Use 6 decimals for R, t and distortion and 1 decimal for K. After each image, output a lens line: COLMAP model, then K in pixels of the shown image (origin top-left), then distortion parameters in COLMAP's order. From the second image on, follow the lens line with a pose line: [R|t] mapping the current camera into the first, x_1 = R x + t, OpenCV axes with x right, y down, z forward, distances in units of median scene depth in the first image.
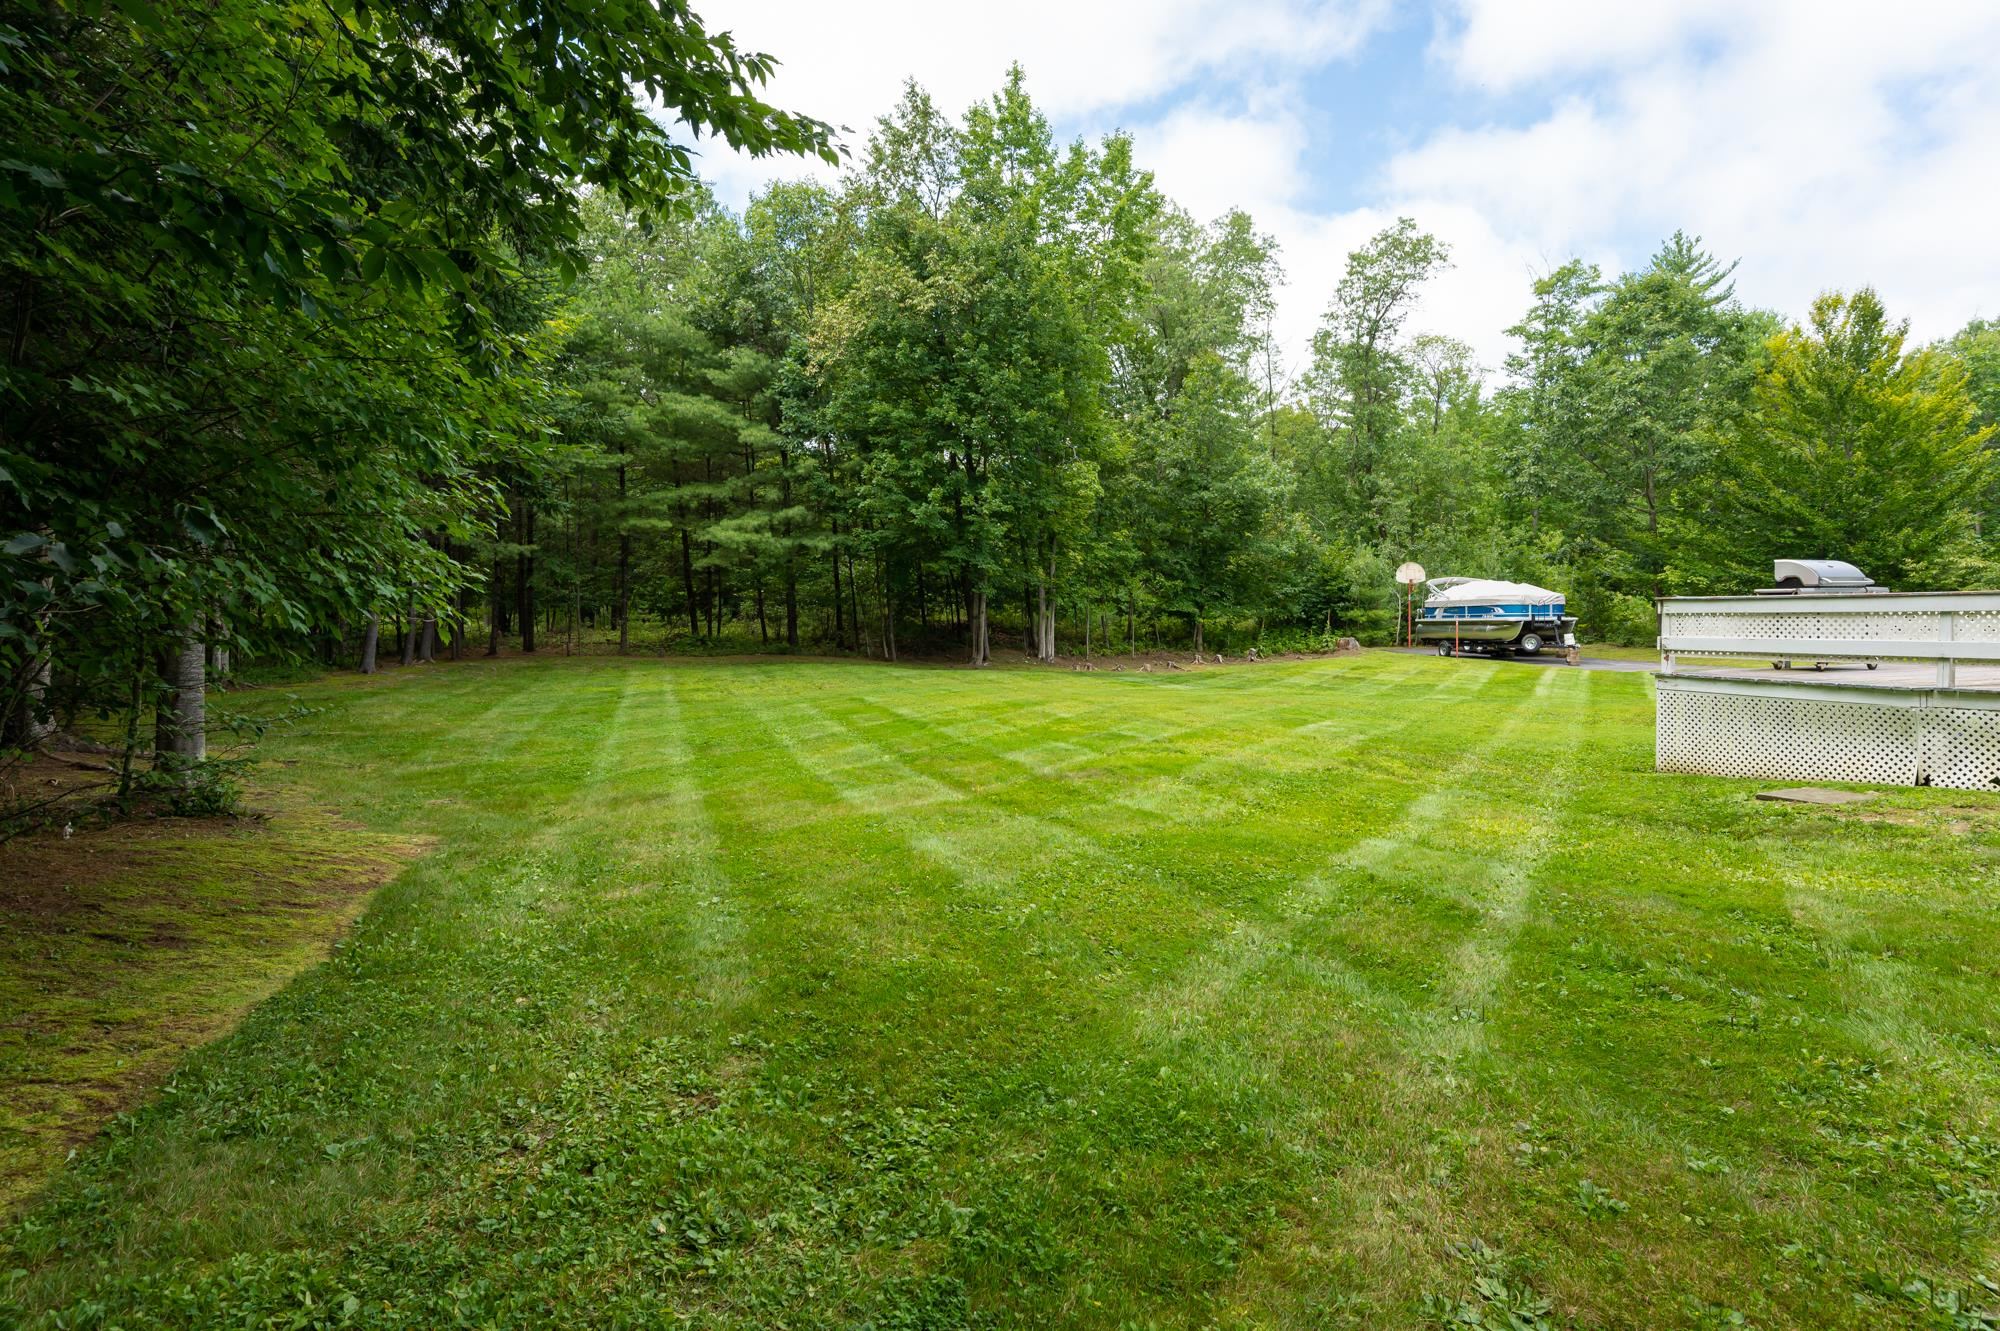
lens RADIAL K [[1031.7, 0, 1003.3], [0, 1031.7, 654.5], [0, 0, 1]] dist [0.000697, 0.000052]
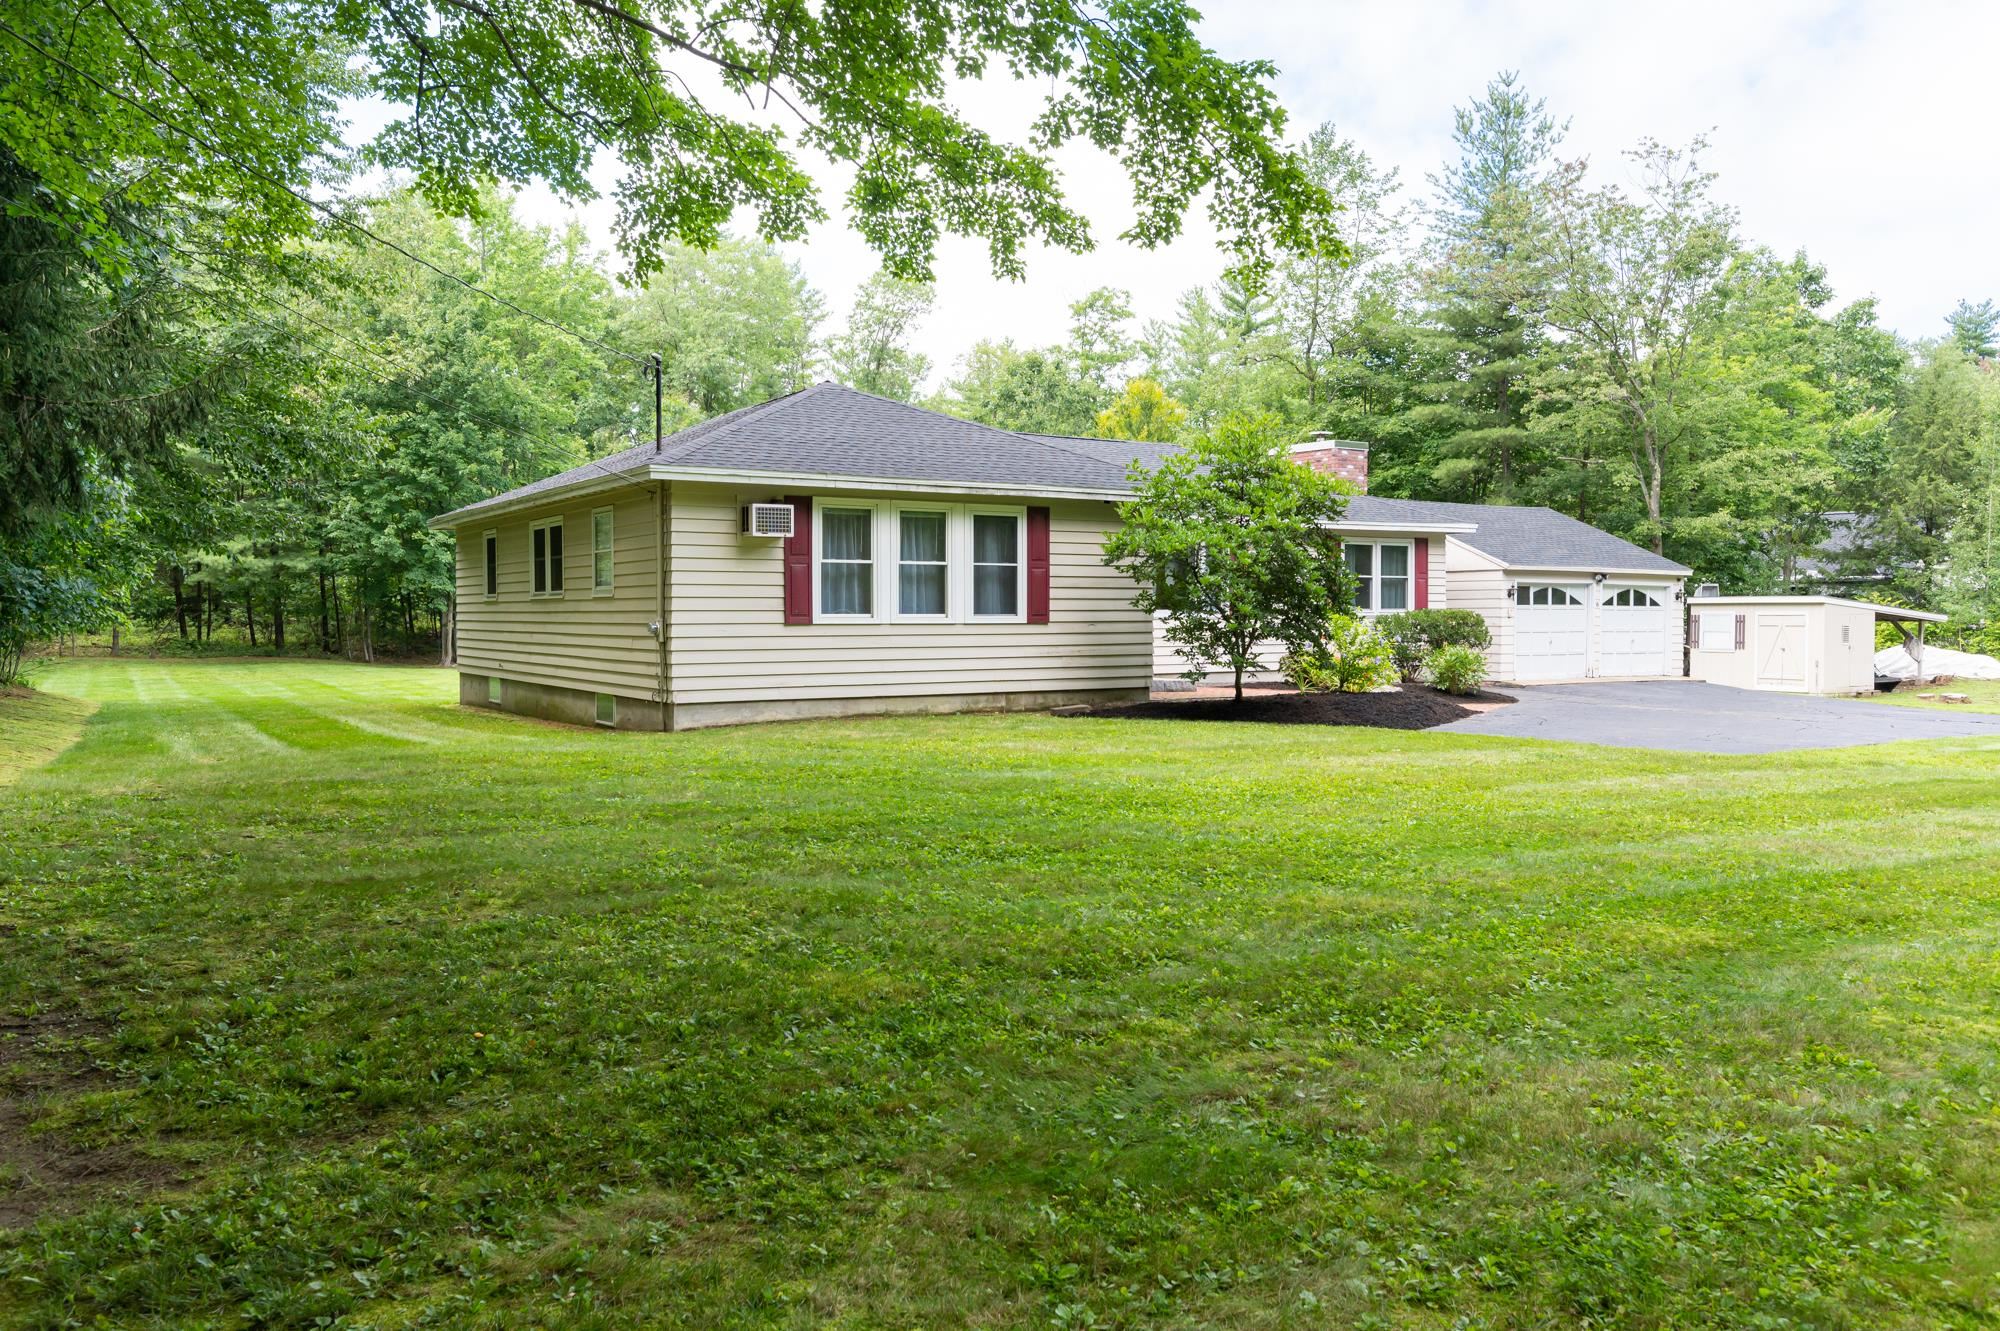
lens RADIAL K [[1513.4, 0, 997.3], [0, 1513.4, 670.6], [0, 0, 1]] dist [-0.011487, -0.002748]
pose [[0.978294, 0.003346, 0.207196, 0.257177], [-0.002375, 0.999985, -0.004934, 0.024209], [-0.207209, 0.004335, 0.978287, -0.898346]]
